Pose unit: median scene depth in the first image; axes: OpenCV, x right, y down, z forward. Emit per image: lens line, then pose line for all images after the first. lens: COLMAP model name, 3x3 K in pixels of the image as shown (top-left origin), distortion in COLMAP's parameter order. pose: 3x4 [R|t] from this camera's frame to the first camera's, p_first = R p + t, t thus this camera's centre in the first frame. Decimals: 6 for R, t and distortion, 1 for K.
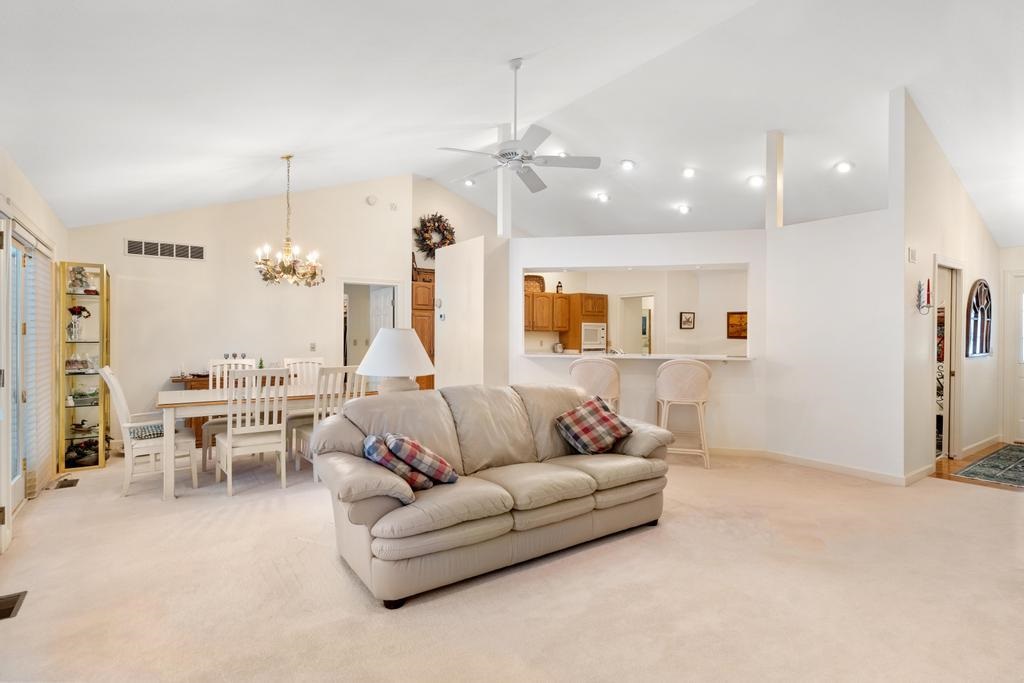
lens RADIAL K [[502.6, 0, 512.0], [0, 502.6, 341.5], [0, 0, 1]] dist [0.000433, 0.000002]
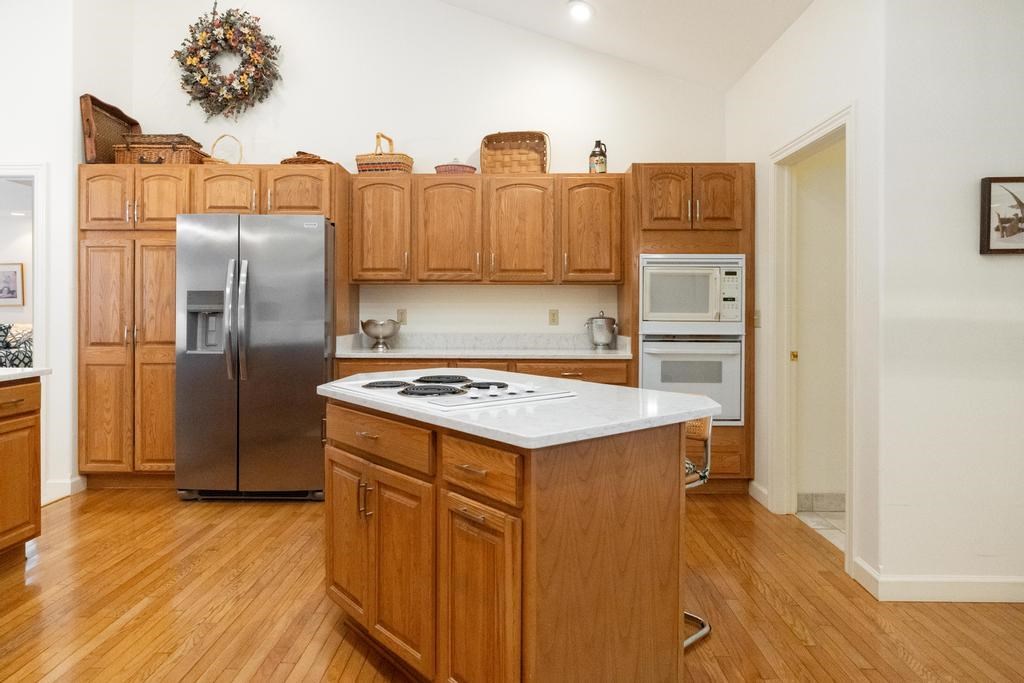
lens RADIAL K [[646.1, 0, 511.1], [0, 646.1, 307.2], [0, 0, 1]] dist [0.001067, 0.000847]
pose [[0.796706, -0.000183, -0.604367, 0.321543], [-0.005331, 0.999959, -0.007330, 0.000149], [0.604343, 0.009061, 0.796672, 0.617016]]
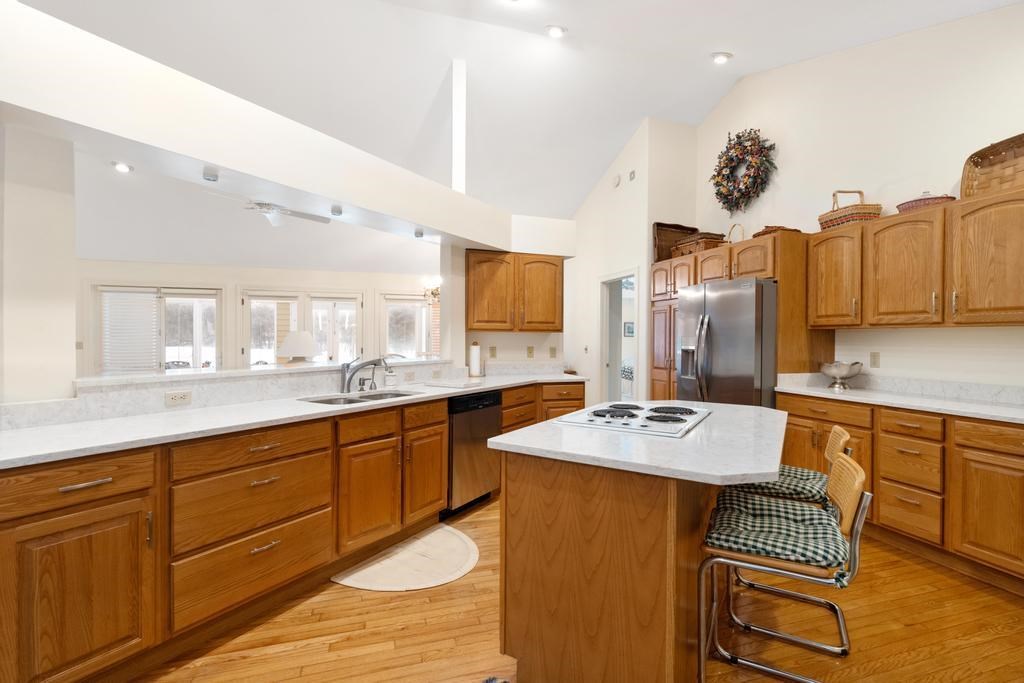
lens RADIAL K [[464.0, 0, 512.0], [0, 464.0, 341.5], [0, 0, 1]] dist [0.001107, 0.000222]
pose [[-0.324931, 0.002298, -0.945735, 0.392479], [-0.014848, 0.999861, 0.007532, -0.008285], [0.945621, 0.016490, -0.324852, 0.803575]]
